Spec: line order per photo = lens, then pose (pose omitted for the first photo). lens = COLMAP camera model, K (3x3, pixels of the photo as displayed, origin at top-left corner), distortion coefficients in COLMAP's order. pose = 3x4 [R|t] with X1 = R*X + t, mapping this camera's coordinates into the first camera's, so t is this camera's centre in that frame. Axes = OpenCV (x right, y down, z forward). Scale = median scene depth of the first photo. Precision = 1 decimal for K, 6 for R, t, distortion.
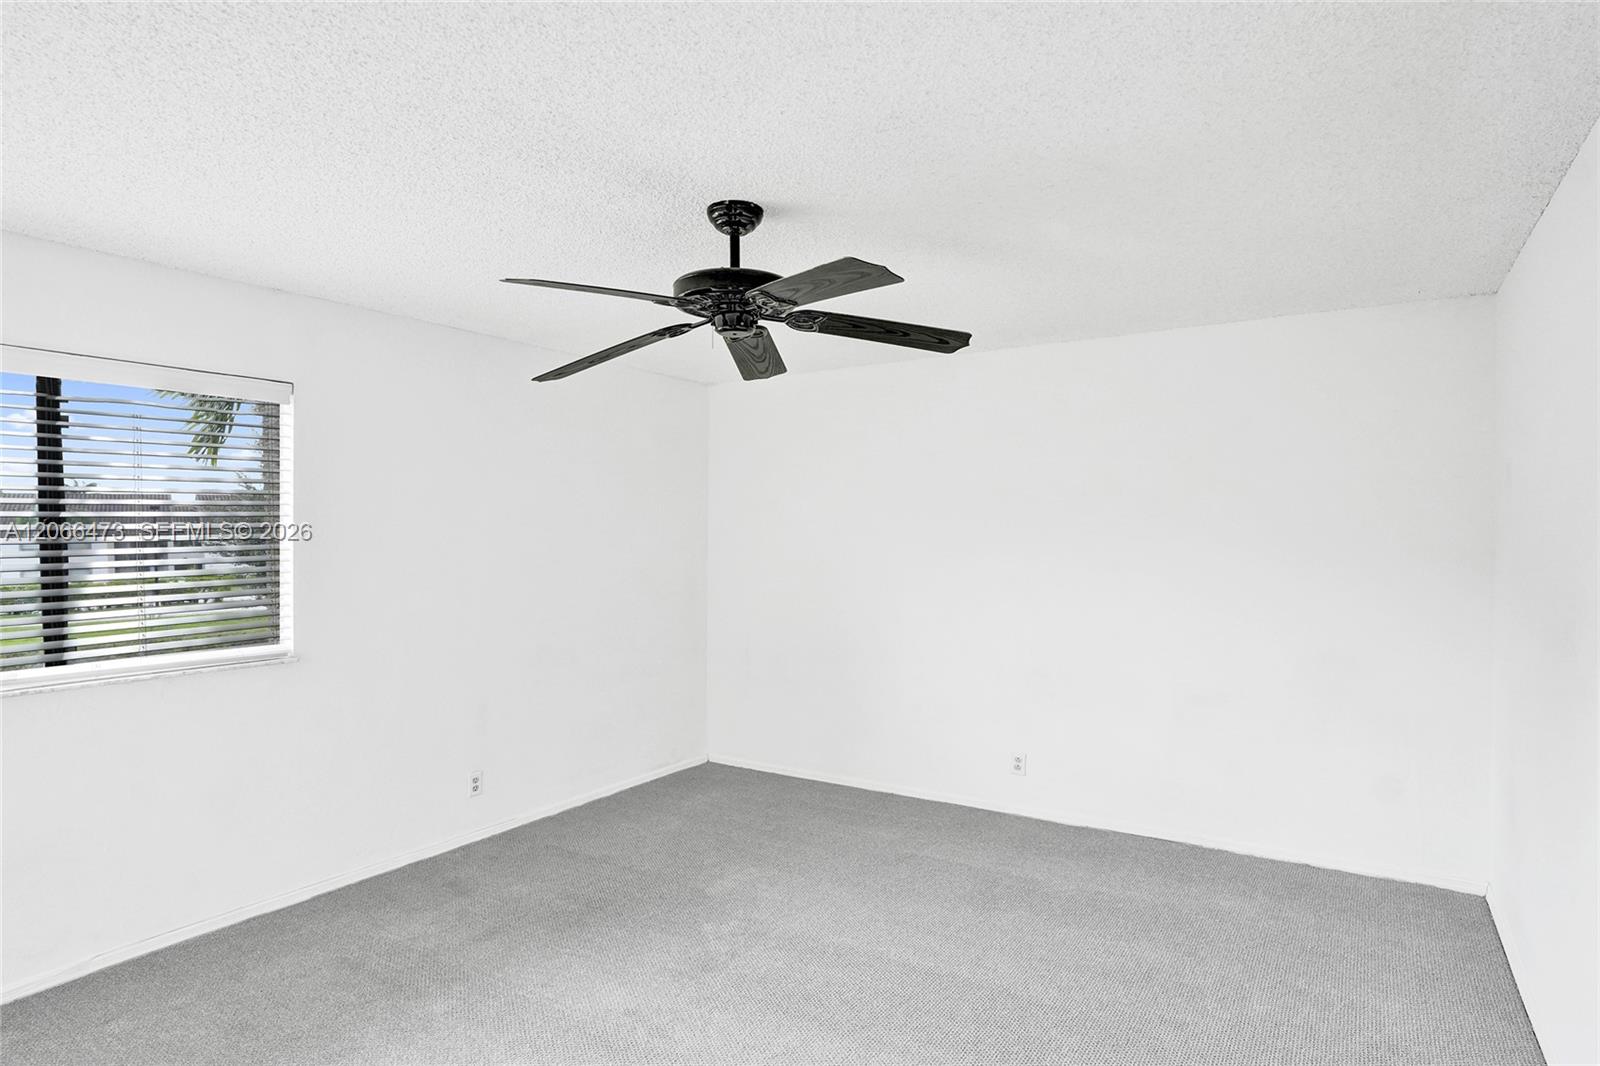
lens RADIAL K [[865.4, 0, 786.5], [0, 865.4, 526.2], [0, 0, 1]] dist [-0.037532, 0.016159]
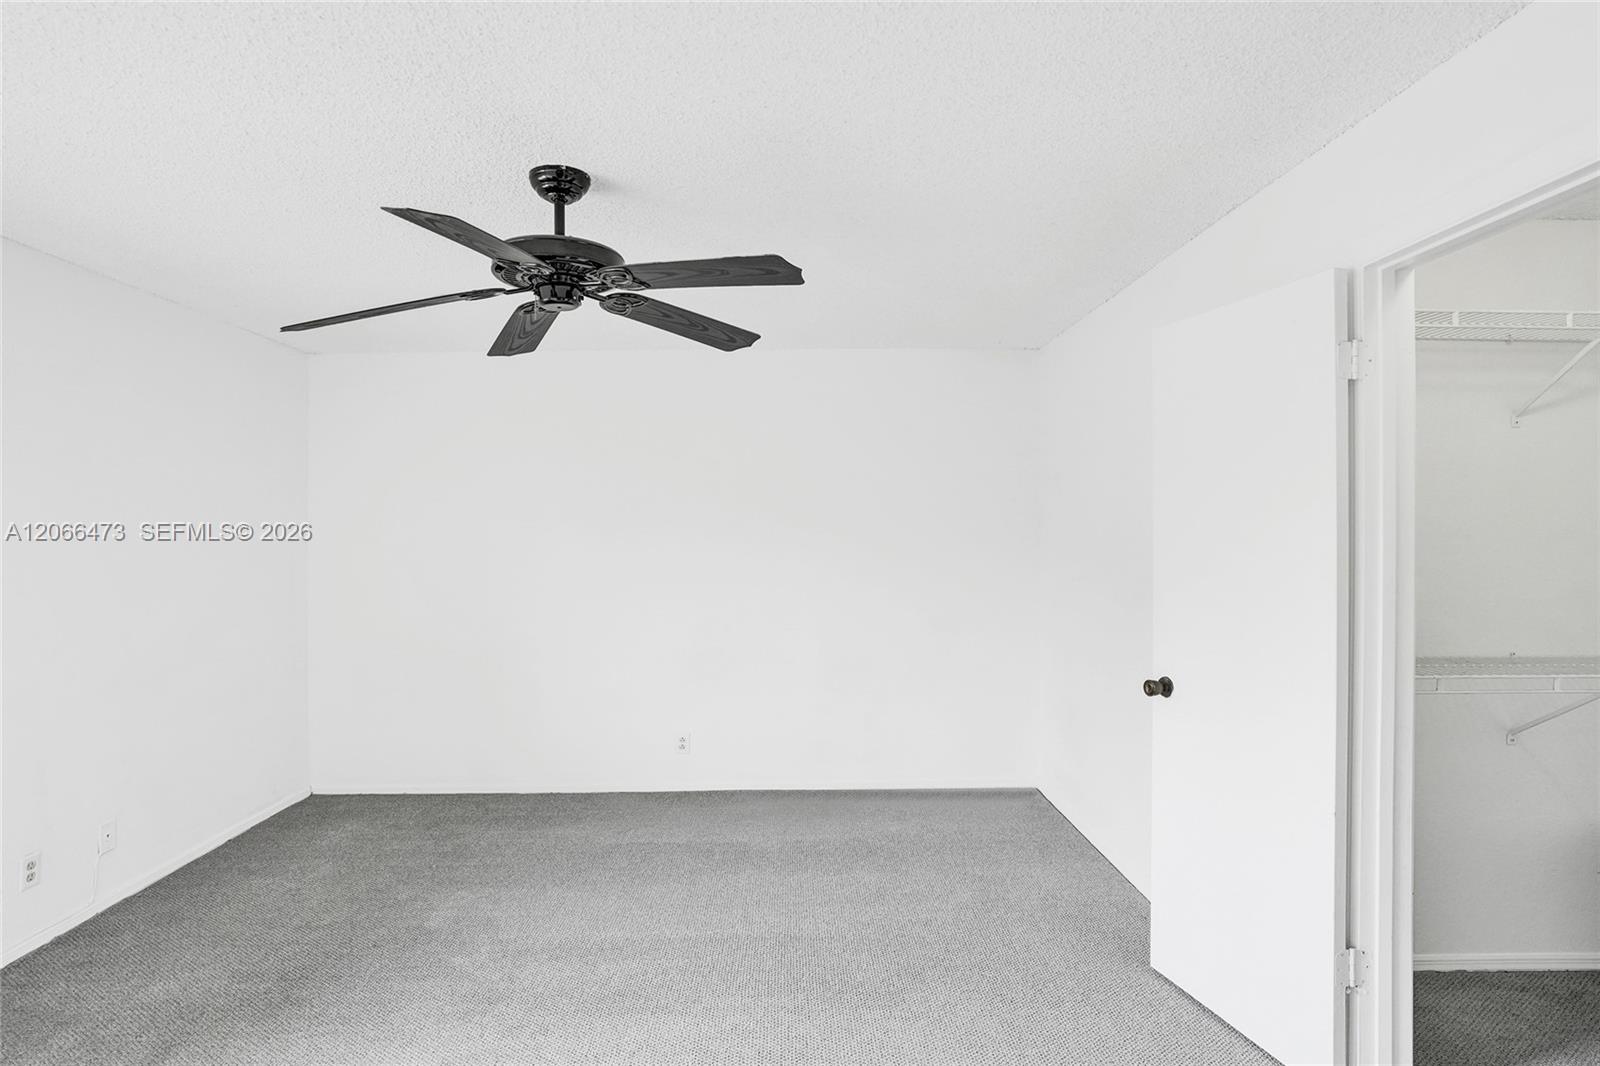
lens RADIAL K [[865.4, 0, 788.4], [0, 865.4, 525.6], [0, 0, 1]] dist [-0.037532, 0.016159]
pose [[0.833099, -0.001981, 0.553121, -0.350436], [0.001551, 0.999998, 0.001244, 0.013241], [-0.553122, -0.000178, 0.833100, 0.076271]]
